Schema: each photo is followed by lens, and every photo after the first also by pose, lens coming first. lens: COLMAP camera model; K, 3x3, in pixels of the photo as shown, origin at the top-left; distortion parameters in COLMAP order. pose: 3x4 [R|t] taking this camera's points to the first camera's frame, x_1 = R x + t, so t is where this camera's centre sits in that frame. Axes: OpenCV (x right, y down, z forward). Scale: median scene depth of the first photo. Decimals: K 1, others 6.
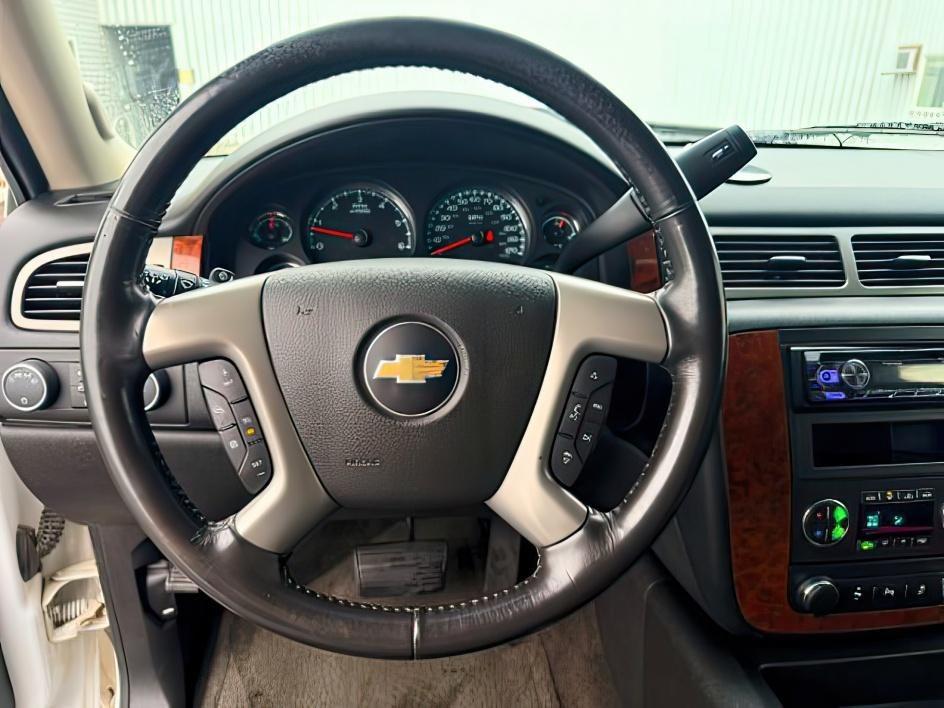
lens RADIAL K [[663.0, 0, 473.2], [0, 663.0, 358.5], [0, 0, 1]] dist [0.040463, -0.053053]
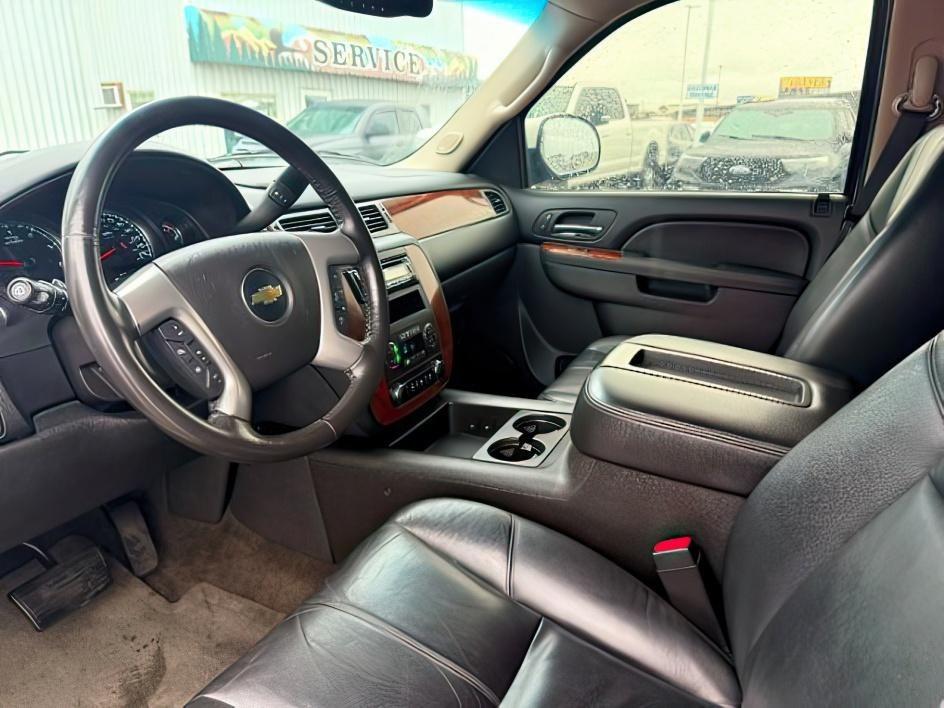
lens RADIAL K [[663.0, 0, 473.2], [0, 663.0, 358.5], [0, 0, 1]] dist [0.040463, -0.053053]
pose [[0.520216, -0.277939, 0.807543, -0.511396], [0.312149, 0.942019, 0.123138, 0.050750], [-0.794946, 0.188015, 0.576812, -0.167179]]
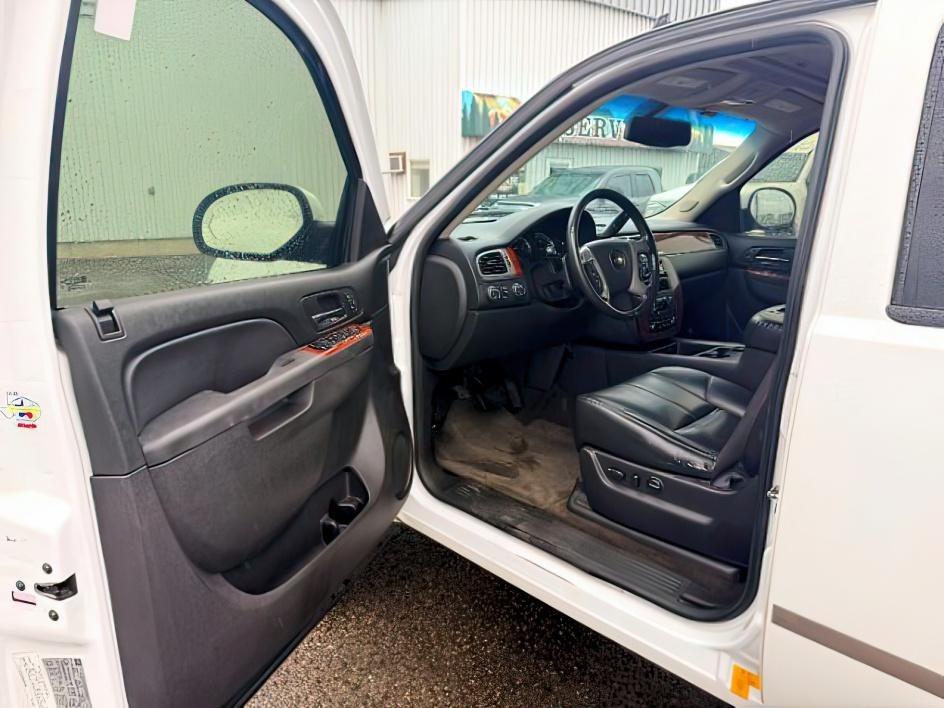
lens RADIAL K [[663.0, 0, 473.2], [0, 663.0, 358.5], [0, 0, 1]] dist [0.040463, -0.053053]
pose [[0.763820, -0.149530, 0.627869, -1.616249], [0.223824, 0.973793, -0.040374, 0.274247], [-0.605377, 0.171371, 0.777271, -0.783742]]
